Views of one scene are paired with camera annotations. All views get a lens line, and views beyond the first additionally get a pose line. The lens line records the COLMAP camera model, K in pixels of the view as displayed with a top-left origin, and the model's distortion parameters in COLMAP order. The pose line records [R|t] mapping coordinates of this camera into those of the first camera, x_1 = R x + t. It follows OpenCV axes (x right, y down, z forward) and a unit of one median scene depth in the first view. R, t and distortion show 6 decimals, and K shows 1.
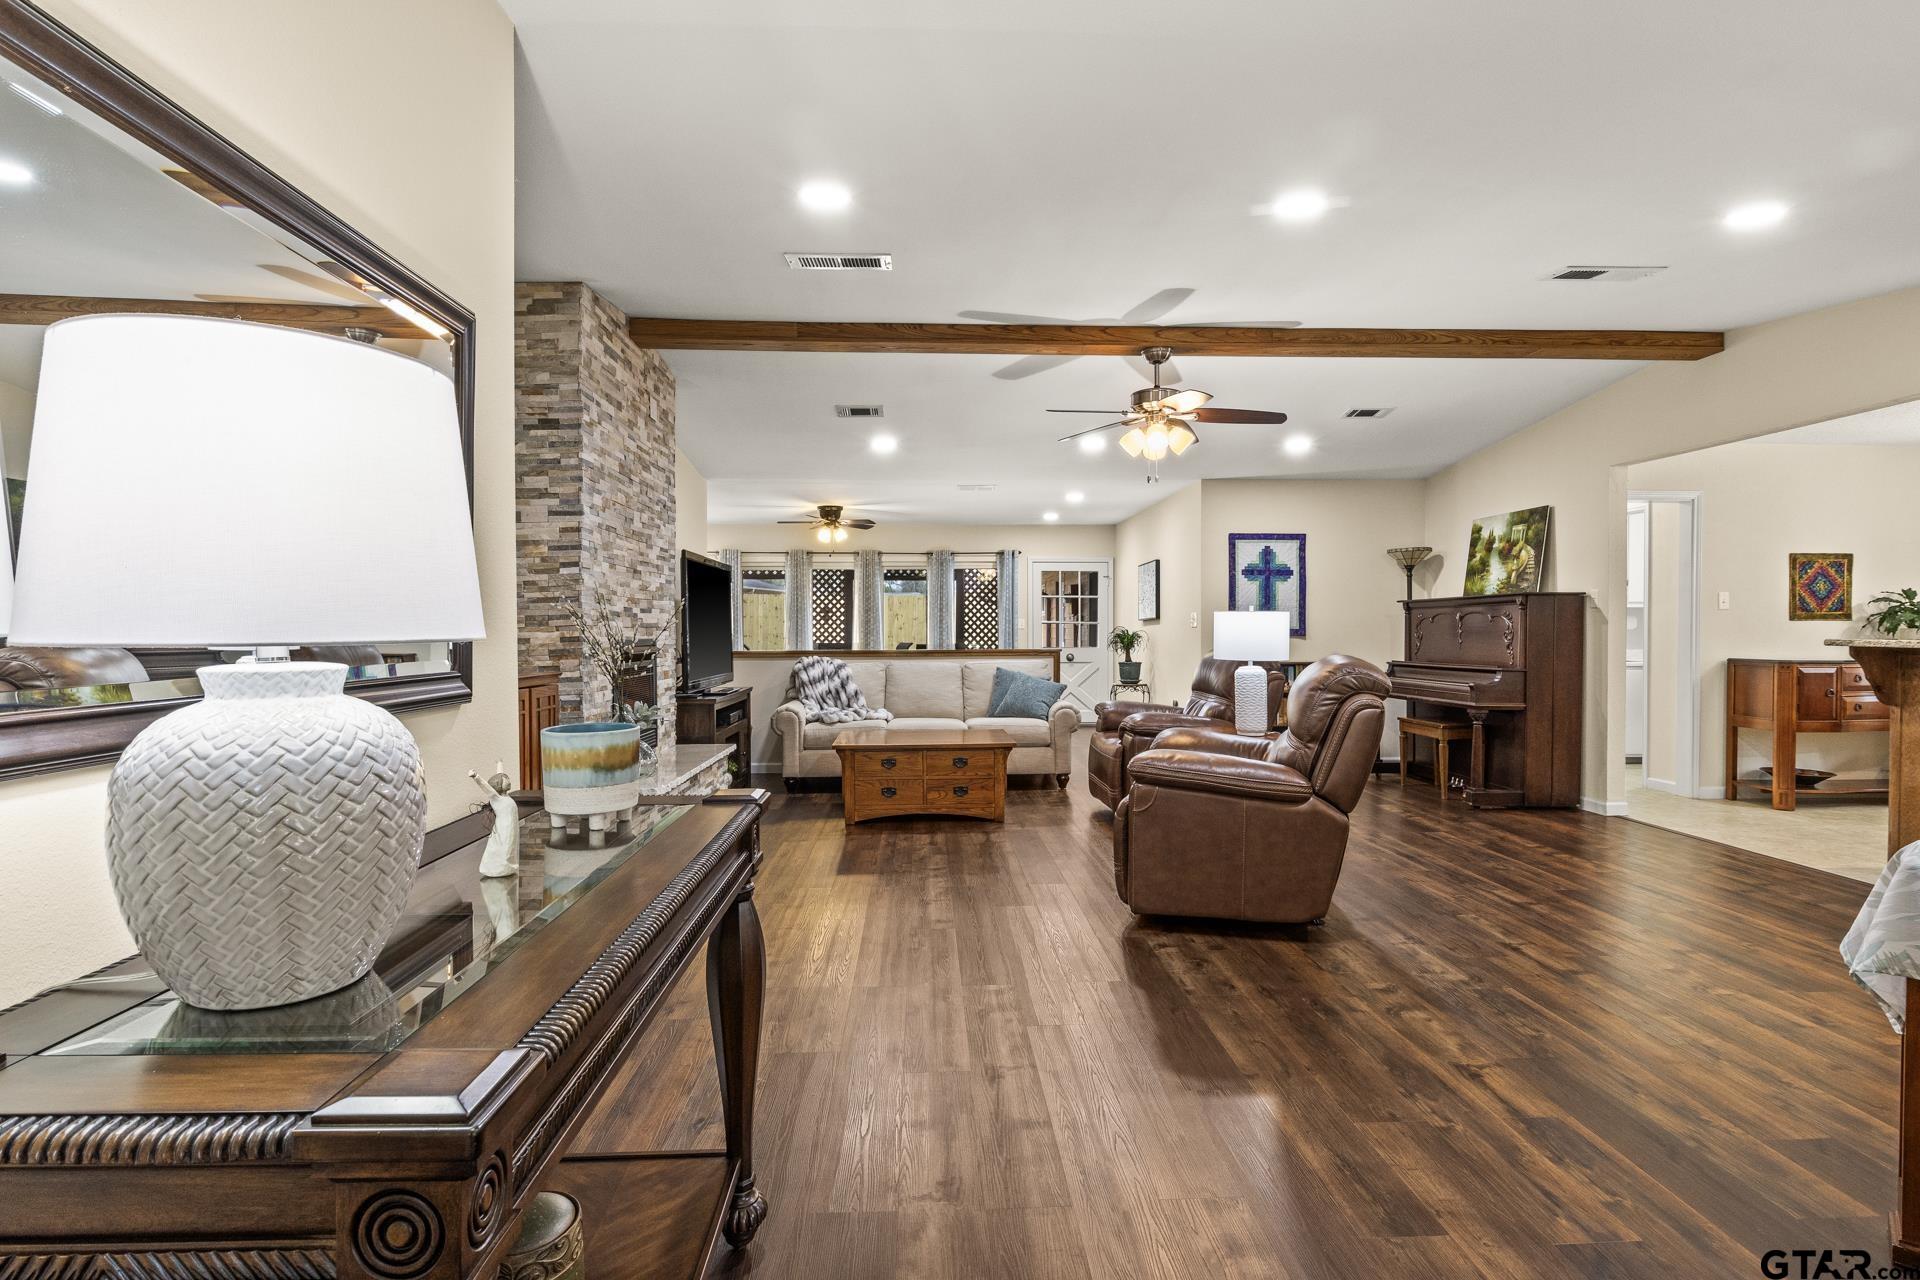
lens RADIAL K [[981.8, 0, 972.9], [0, 981.8, 638.0], [0, 0, 1]] dist [-0.007619, -0.001262]
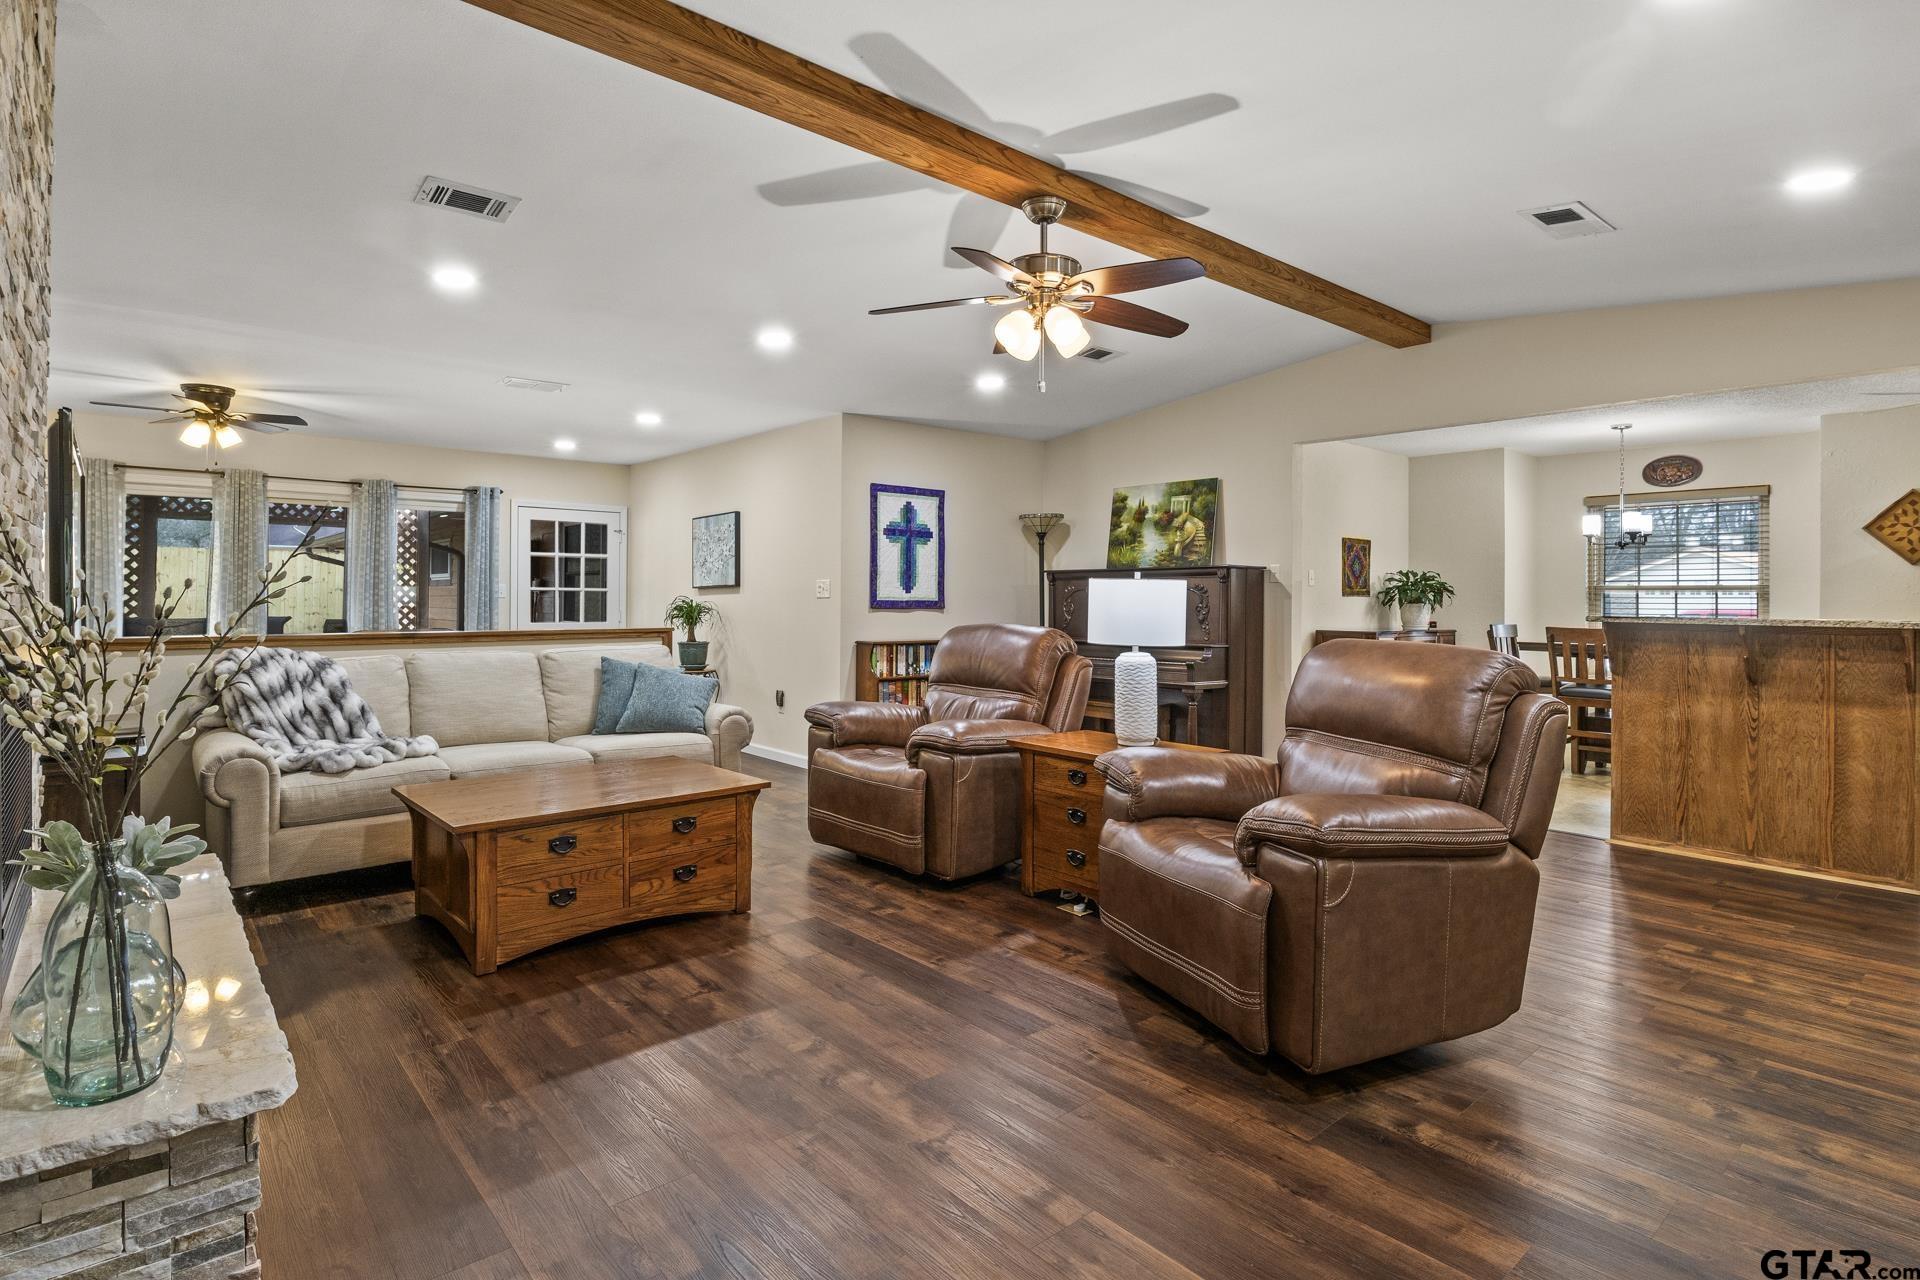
lens RADIAL K [[981.8, 0, 970.0], [0, 981.8, 592.3], [0, 0, 1]] dist [-0.007619, -0.001262]
pose [[0.782575, 0.010811, 0.622462, -0.269370], [-0.001635, 0.999881, -0.015311, -0.005503], [-0.622554, 0.010964, 0.782500, 0.463556]]
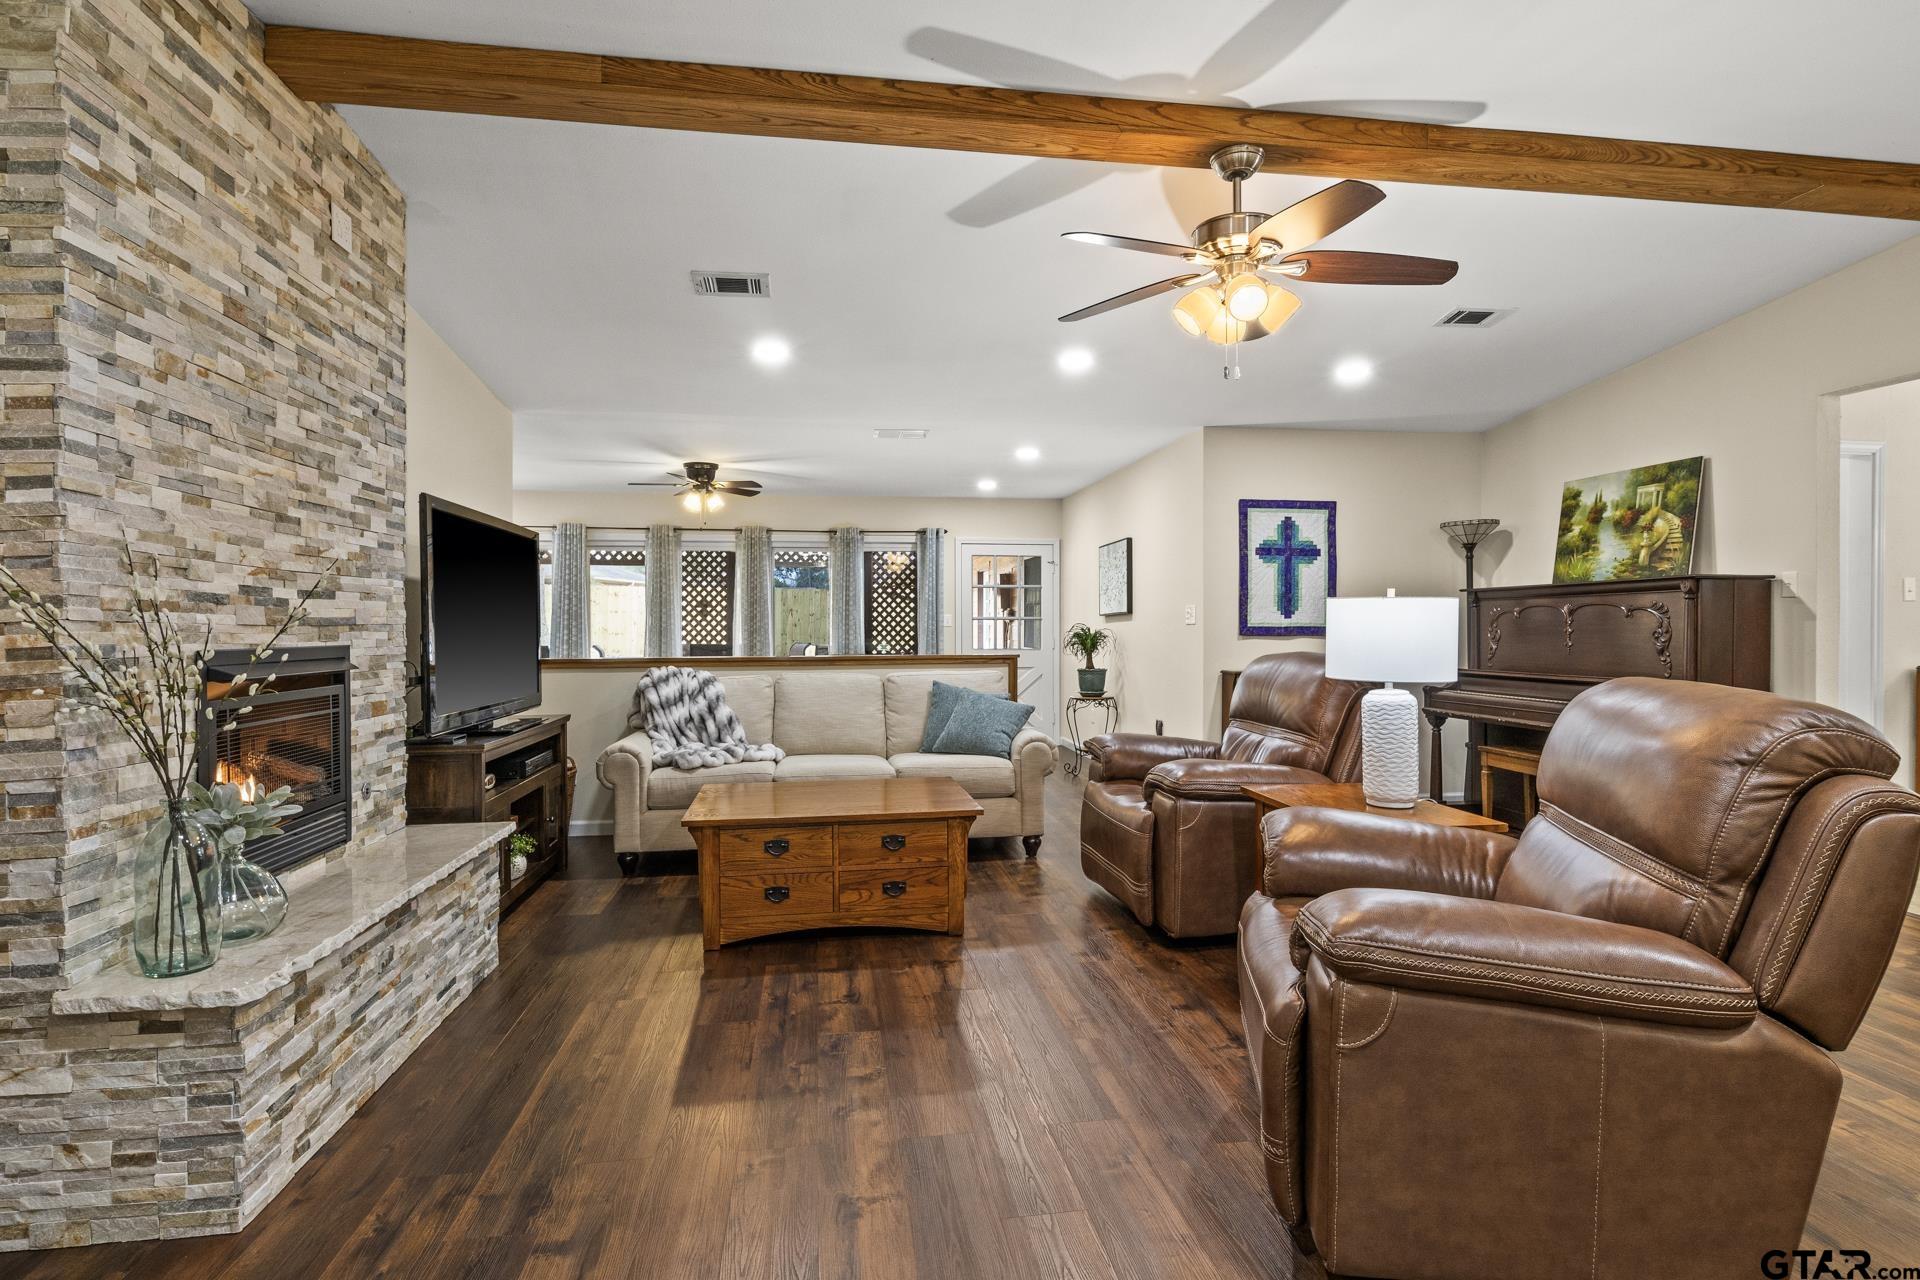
lens RADIAL K [[981.8, 0, 971.4], [0, 981.8, 631.2], [0, 0, 1]] dist [-0.007619, -0.001262]
pose [[0.994649, -0.000791, 0.103310, -0.030368], [0.001181, 0.999992, -0.003712, -0.004870], [-0.103307, 0.003814, 0.994642, 0.408761]]
